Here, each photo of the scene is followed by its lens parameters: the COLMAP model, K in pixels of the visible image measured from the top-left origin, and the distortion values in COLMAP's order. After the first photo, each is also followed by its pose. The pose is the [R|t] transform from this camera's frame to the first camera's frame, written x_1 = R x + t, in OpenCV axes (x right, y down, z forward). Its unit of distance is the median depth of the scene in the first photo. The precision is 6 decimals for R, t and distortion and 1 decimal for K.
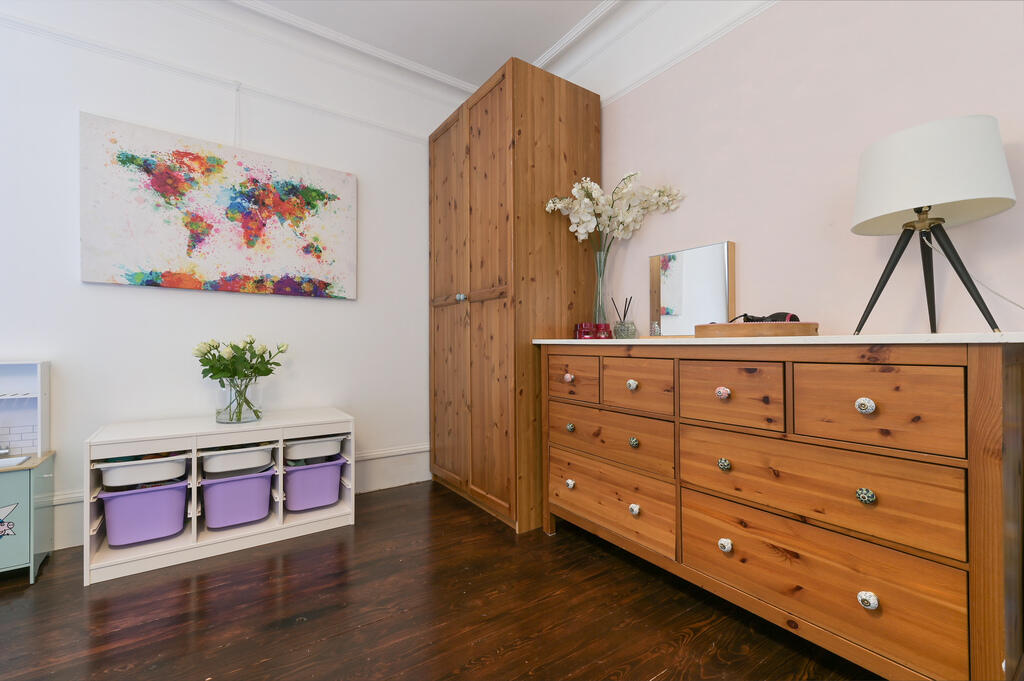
lens RADIAL K [[436.4, 0, 514.7], [0, 436.4, 346.9], [0, 0, 1]] dist [-0.000234, 0.000136]
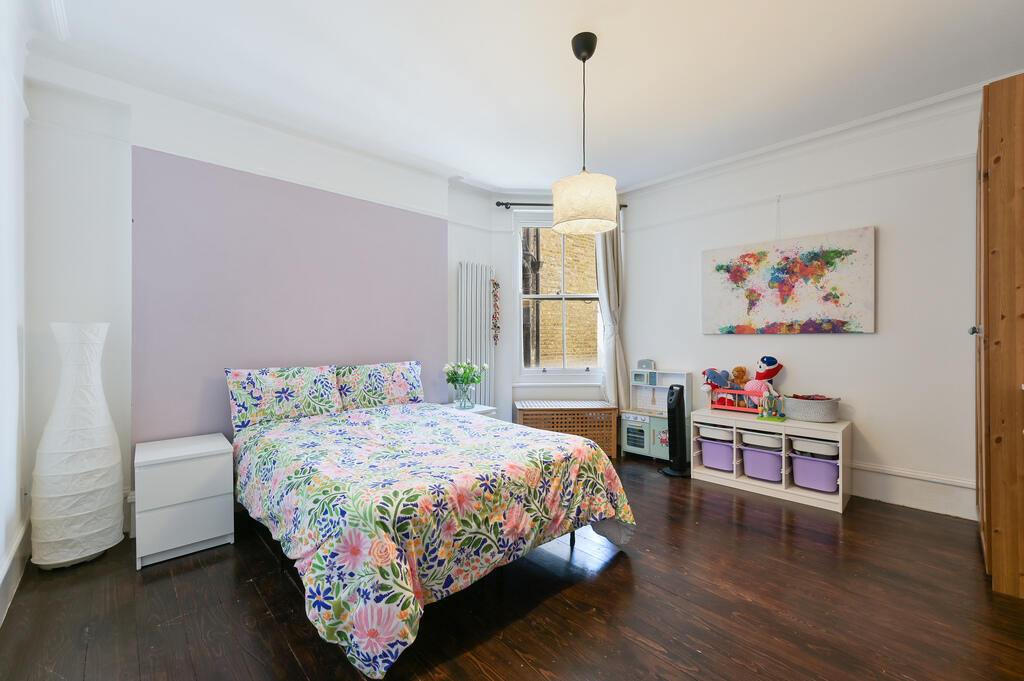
lens RADIAL K [[421.5, 0, 514.6], [0, 421.5, 341.0], [0, 0, 1]] dist [-0.002255, -0.000285]
pose [[0.150941, 0.000807, -0.988542, 0.690558], [-0.000757, 0.999999, 0.000701, -0.099438], [0.988543, 0.000643, 0.150941, -0.137446]]
